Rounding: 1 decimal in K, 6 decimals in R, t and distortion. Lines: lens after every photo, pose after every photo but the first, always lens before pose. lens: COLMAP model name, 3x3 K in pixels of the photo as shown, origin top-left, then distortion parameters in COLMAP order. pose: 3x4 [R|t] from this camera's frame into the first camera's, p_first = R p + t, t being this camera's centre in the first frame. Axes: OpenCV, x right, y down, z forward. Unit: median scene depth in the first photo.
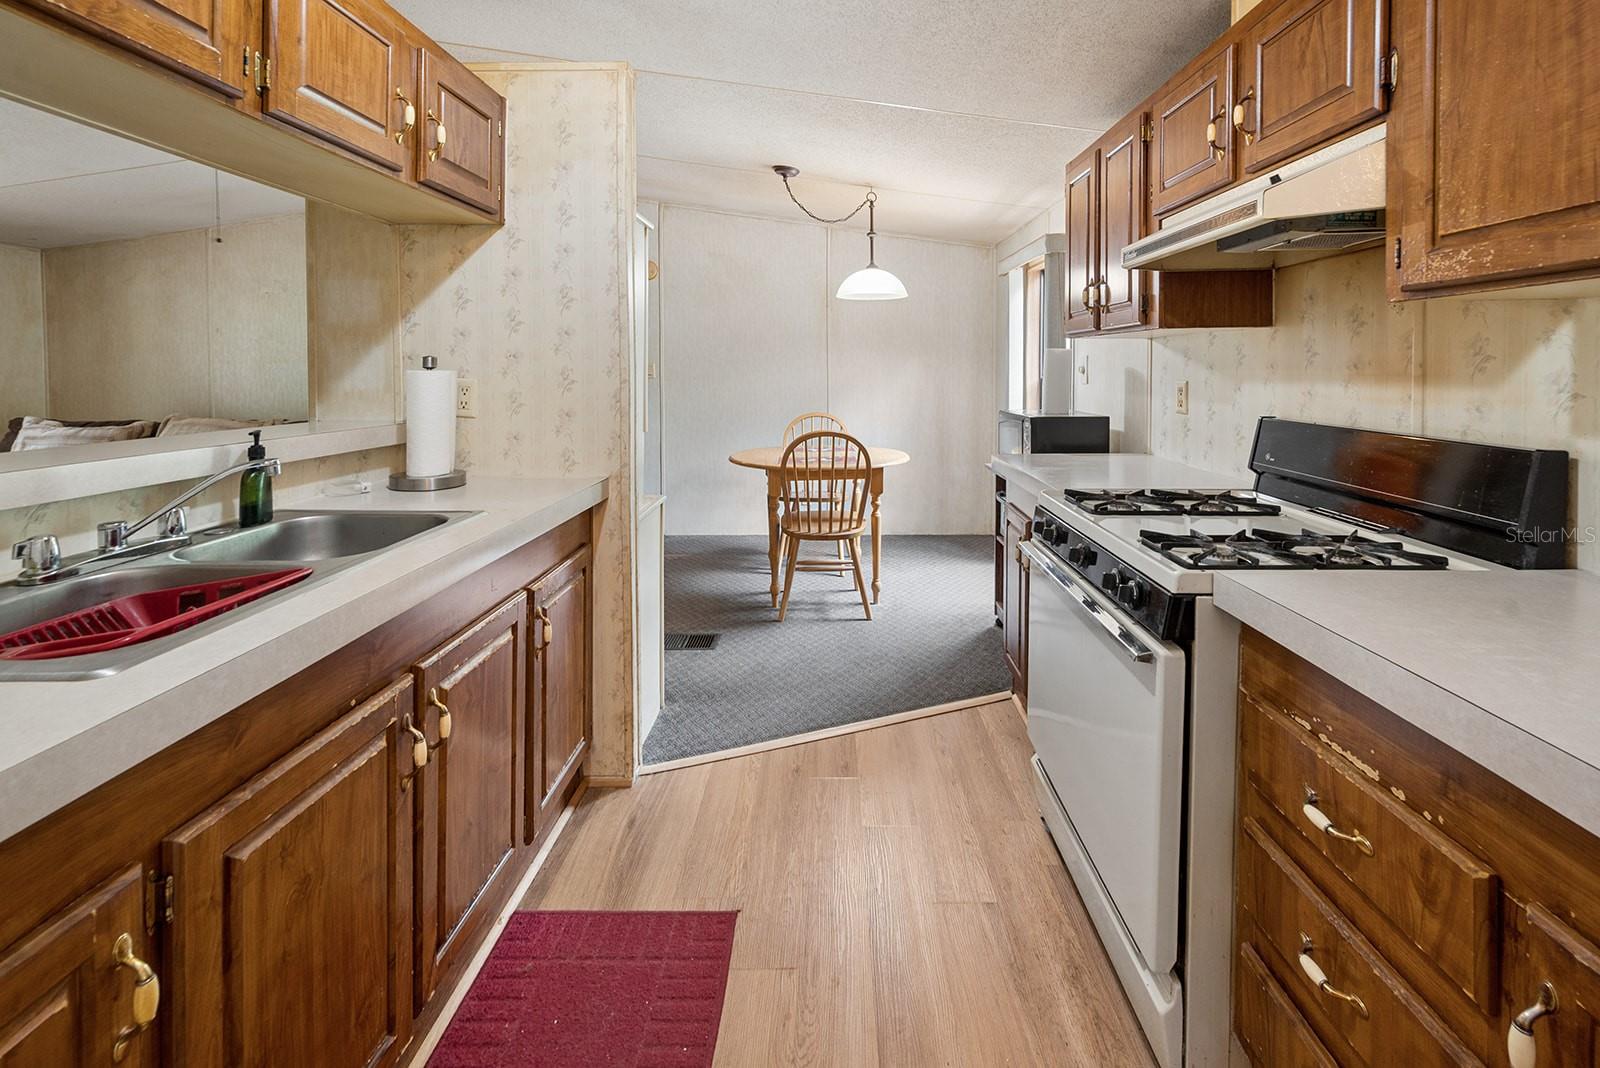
lens RADIAL K [[691.0, 0, 815.8], [0, 691.0, 376.3], [0, 0, 1]] dist [-0.001956, -0.000310]
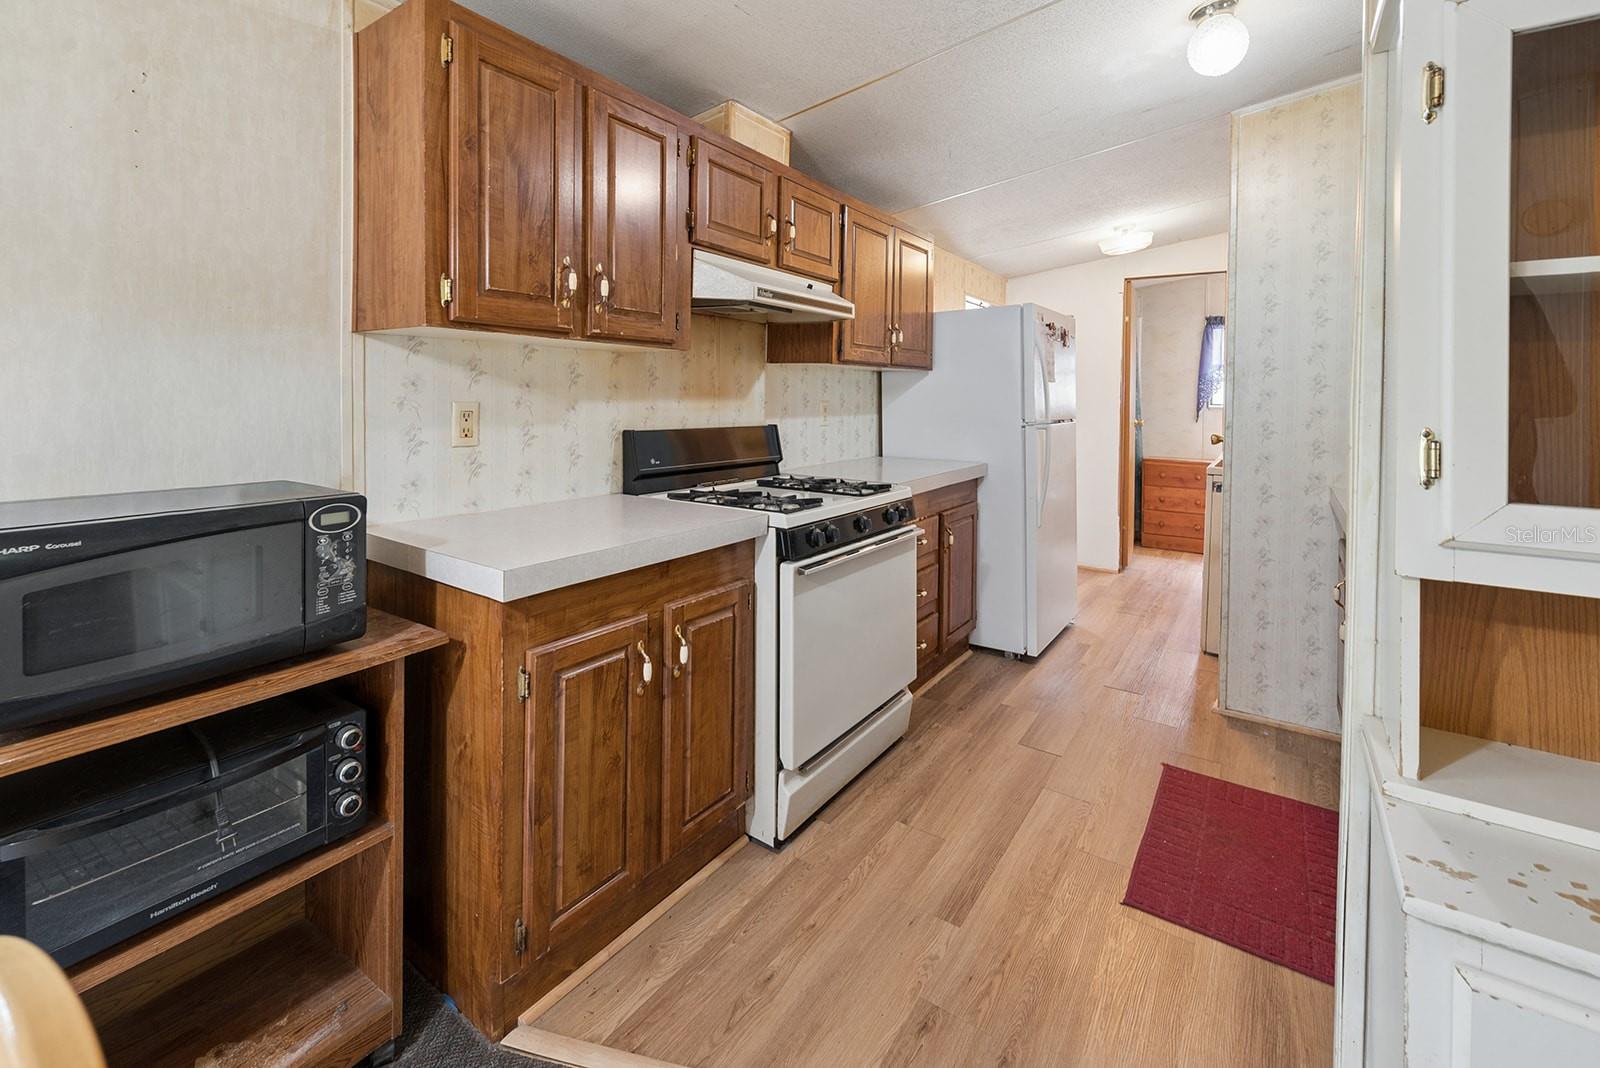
lens RADIAL K [[691.0, 0, 786.2], [0, 691.0, 406.4], [0, 0, 1]] dist [-0.001956, -0.000310]
pose [[-0.826001, -0.016129, 0.563437, -0.219681], [-0.001581, 0.999653, 0.026300, -0.012630], [-0.563666, 0.020833, -0.825740, 1.788720]]
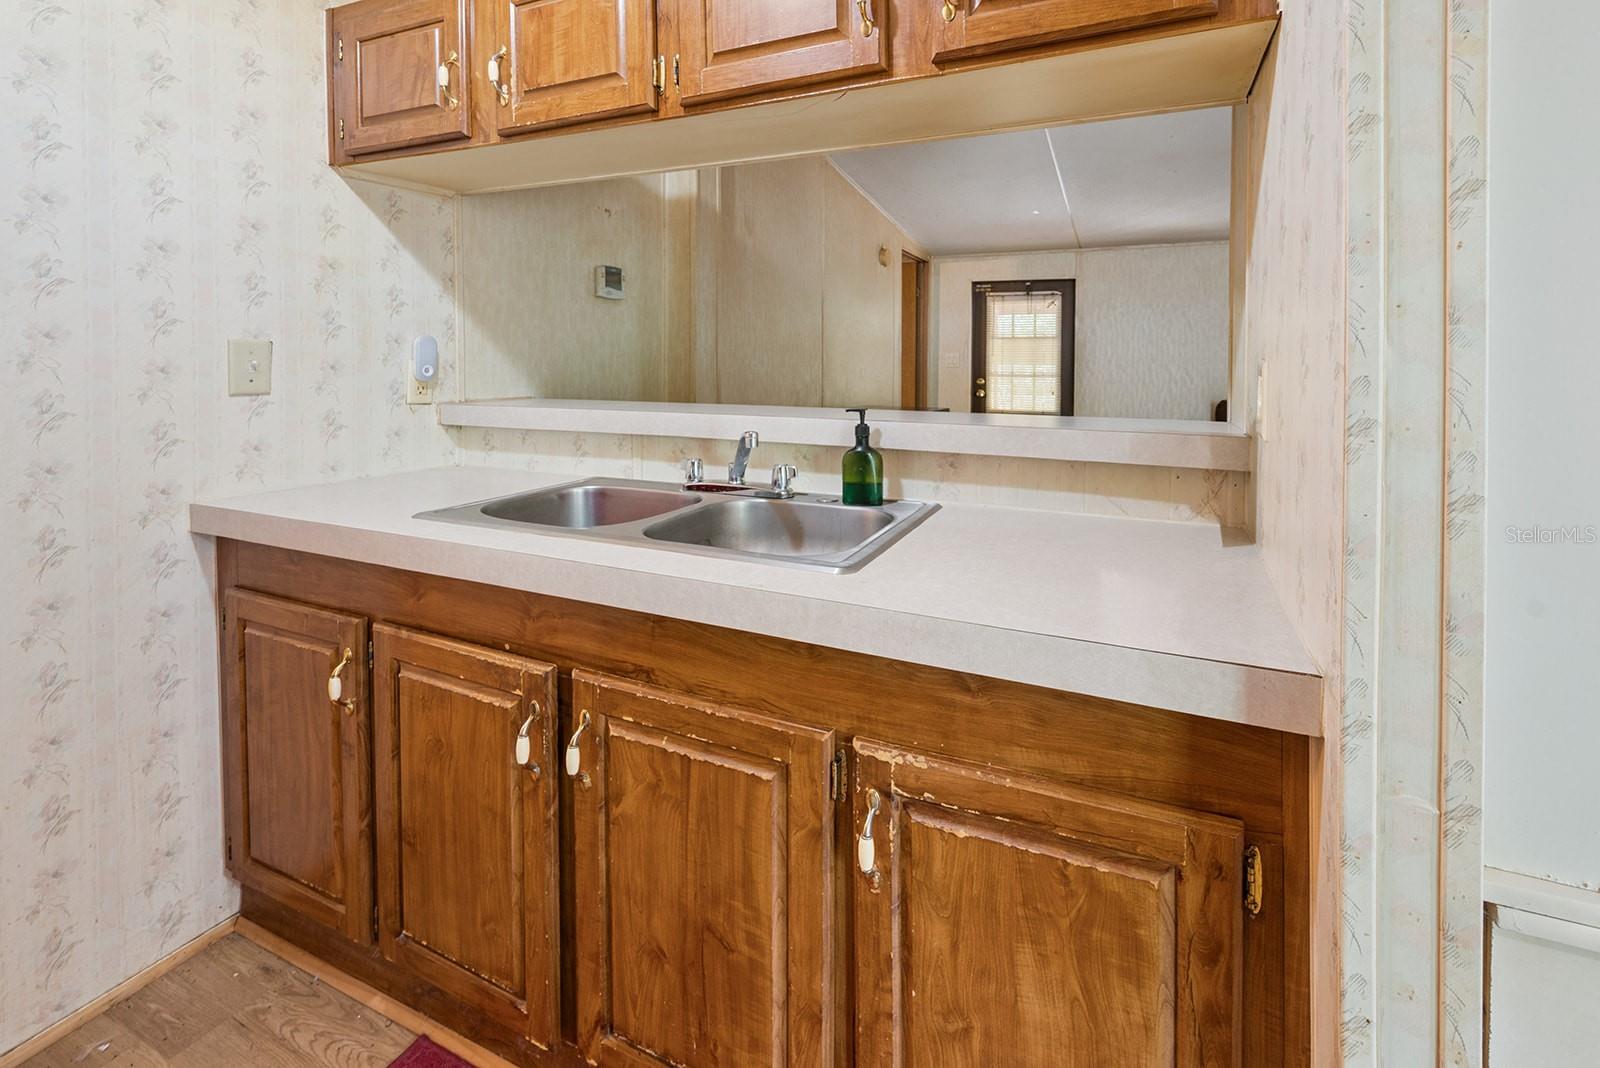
lens RADIAL K [[691.0, 0, 794.6], [0, 691.0, 395.6], [0, 0, 1]] dist [-0.001956, -0.000310]
pose [[-0.406656, 0.049856, -0.912220, 0.059399], [-0.015135, 0.998005, 0.061291, 0.004504], [0.913456, 0.038730, -0.405090, 1.005596]]
